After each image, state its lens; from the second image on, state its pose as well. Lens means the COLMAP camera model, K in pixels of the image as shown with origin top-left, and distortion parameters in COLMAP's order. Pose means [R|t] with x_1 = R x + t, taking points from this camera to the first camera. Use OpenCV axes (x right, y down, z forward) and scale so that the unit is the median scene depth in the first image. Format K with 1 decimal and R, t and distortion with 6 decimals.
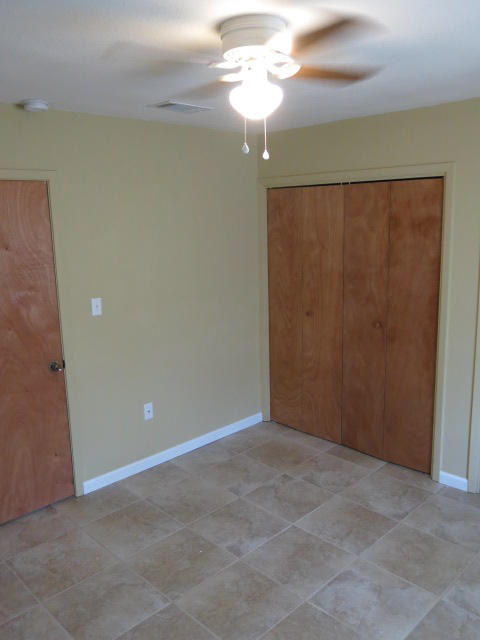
lens RADIAL K [[533.6, 0, 239.7], [0, 533.6, 319.6], [0, 0, 1]] dist [-0.023679, 0.006541]
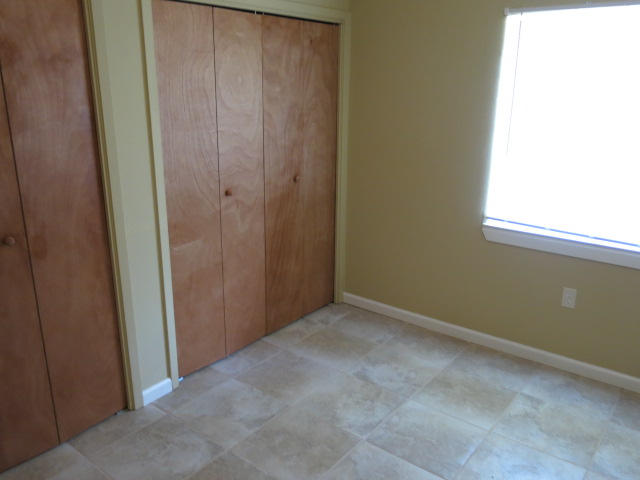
lens RADIAL K [[533.6, 0, 321.0], [0, 533.6, 242.8], [0, 0, 1]] dist [-0.023679, 0.006541]
pose [[-0.112671, -0.269887, 0.956277, -0.347877], [0.196399, 0.937369, 0.287691, -0.094313], [-0.974029, 0.220227, -0.052608, 0.772254]]
